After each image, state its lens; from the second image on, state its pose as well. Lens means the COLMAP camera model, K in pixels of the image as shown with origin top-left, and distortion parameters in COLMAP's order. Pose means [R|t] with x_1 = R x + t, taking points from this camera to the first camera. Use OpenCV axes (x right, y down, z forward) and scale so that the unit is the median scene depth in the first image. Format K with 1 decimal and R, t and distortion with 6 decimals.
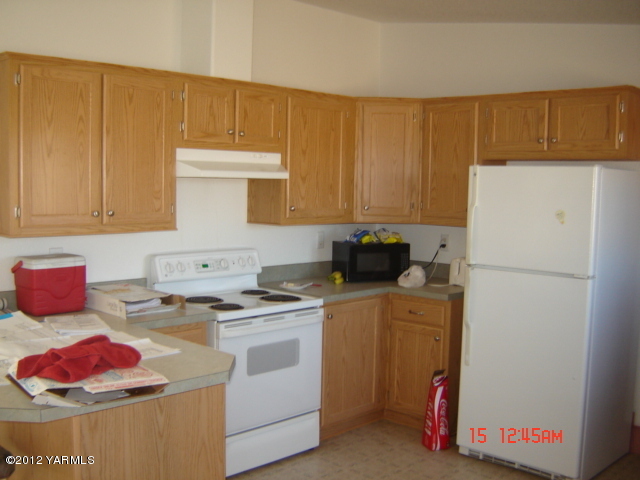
lens RADIAL K [[711.9, 0, 319.1], [0, 711.9, 238.9], [0, 0, 1]] dist [-0.131219, 0.000000]
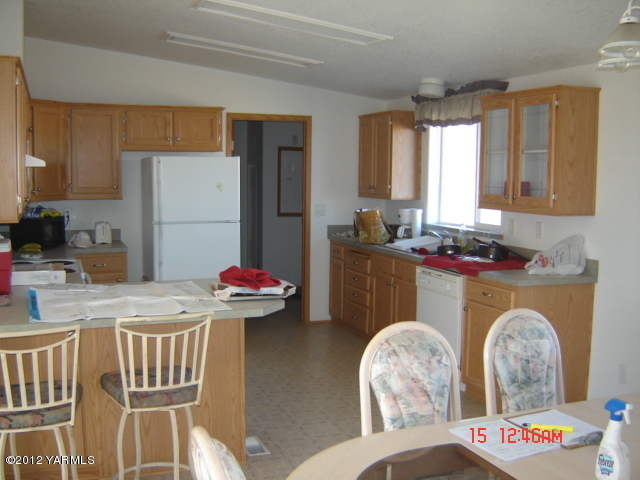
lens RADIAL K [[711.9, 0, 315.7], [0, 711.9, 244.0], [0, 0, 1]] dist [-0.131219, 0.000000]
pose [[0.412134, -0.107745, 0.904730, -0.973699], [0.069838, 0.993798, 0.086538, -0.023547], [-0.908443, 0.027519, 0.417103, 0.075029]]
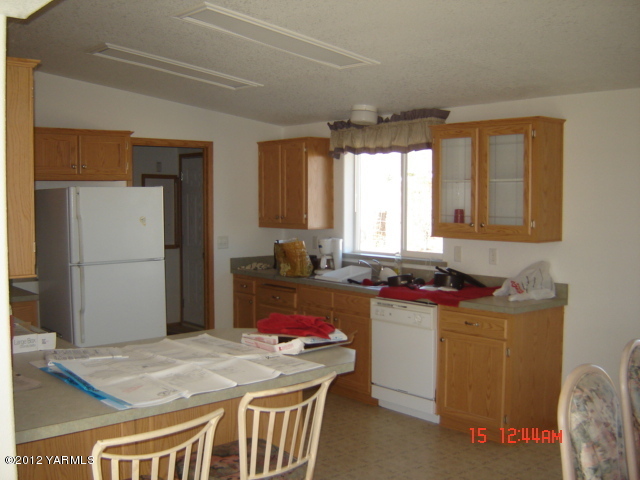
lens RADIAL K [[711.9, 0, 309.8], [0, 711.9, 242.5], [0, 0, 1]] dist [-0.131219, 0.000000]
pose [[0.089682, -0.083955, 0.992426, -0.975964], [0.081513, 0.993717, 0.076698, -0.063551], [-0.992629, 0.074017, 0.095962, 0.444608]]
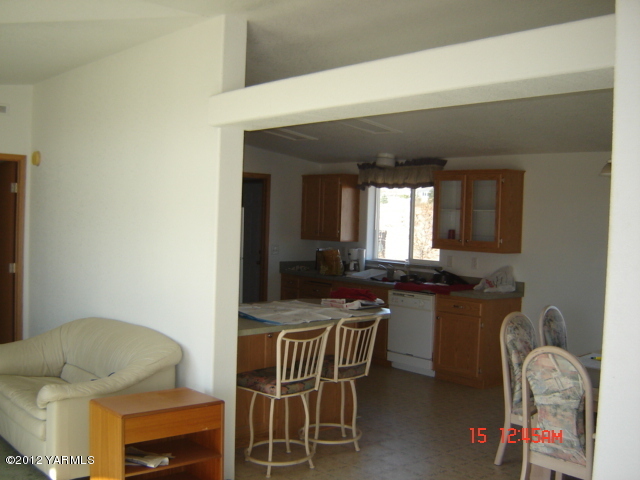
lens RADIAL K [[711.9, 0, 315.7], [0, 711.9, 241.3], [0, 0, 1]] dist [-0.131219, 0.000000]
pose [[0.073428, -0.053776, 0.995850, -1.544754], [0.050591, 0.997460, 0.050133, -0.083561], [-0.996016, 0.046700, 0.075962, 0.509357]]
